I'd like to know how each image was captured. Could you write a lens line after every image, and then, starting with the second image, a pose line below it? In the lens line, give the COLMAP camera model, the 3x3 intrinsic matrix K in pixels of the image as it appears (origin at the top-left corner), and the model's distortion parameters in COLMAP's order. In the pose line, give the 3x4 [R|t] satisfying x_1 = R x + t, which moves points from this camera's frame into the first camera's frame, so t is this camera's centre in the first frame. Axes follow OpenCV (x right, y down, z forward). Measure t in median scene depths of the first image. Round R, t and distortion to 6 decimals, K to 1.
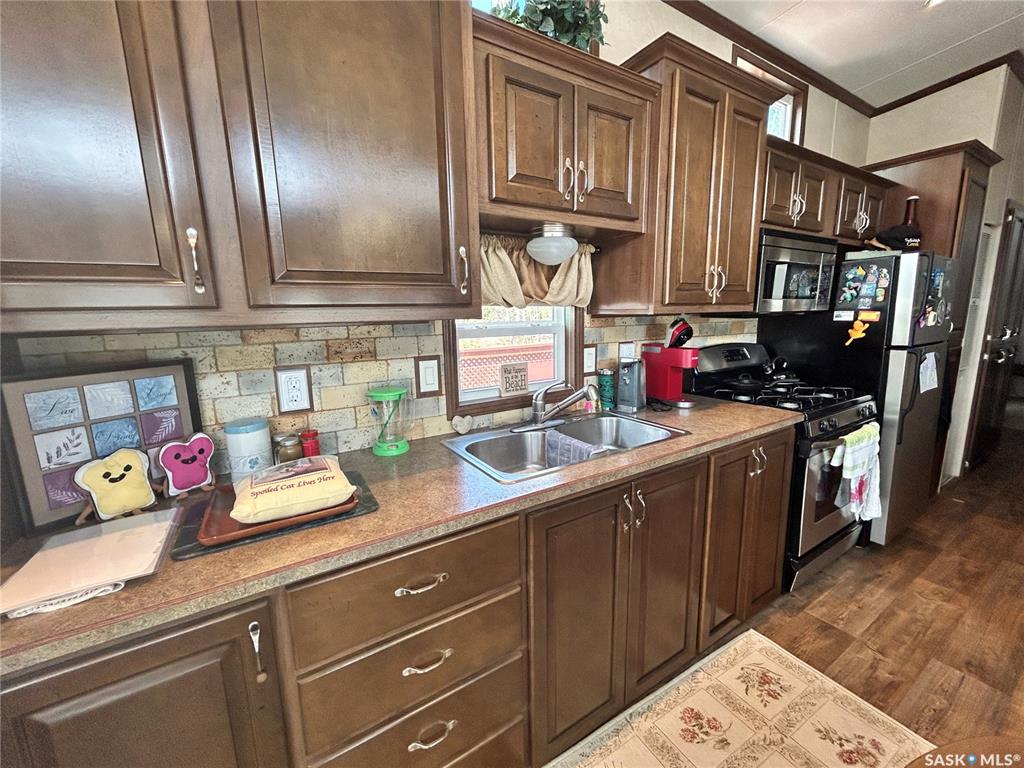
lens RADIAL K [[412.5, 0, 512.2], [0, 412.5, 383.2], [0, 0, 1]] dist [-0.001595, 0.000982]
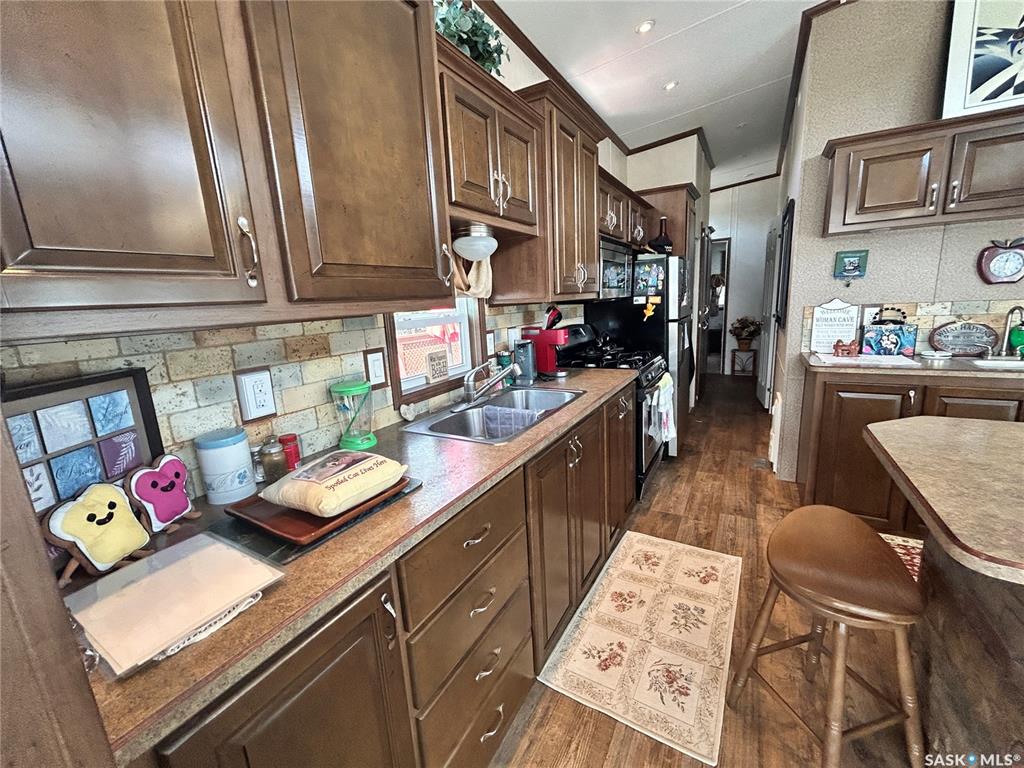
lens RADIAL K [[412.5, 0, 512.0], [0, 412.5, 383.2], [0, 0, 1]] dist [-0.001595, 0.000982]
pose [[0.880713, -0.119014, 0.458455, -0.295441], [0.113347, 0.992751, 0.039972, 0.012143], [-0.459889, 0.016761, 0.887818, -0.043111]]
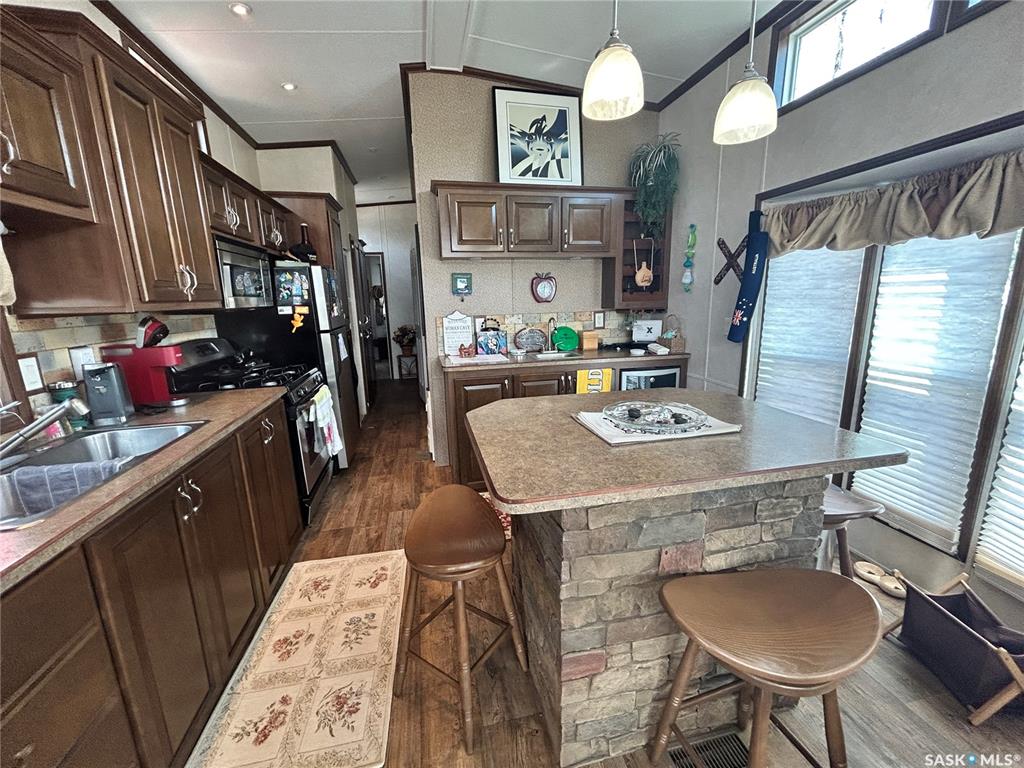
lens RADIAL K [[412.5, 0, 511.5], [0, 412.5, 383.2], [0, 0, 1]] dist [-0.001595, 0.000982]
pose [[0.335114, -0.183507, 0.924134, -0.224622], [0.176234, 0.975746, 0.129849, 0.018850], [-0.925549, 0.119350, 0.359326, -0.105917]]
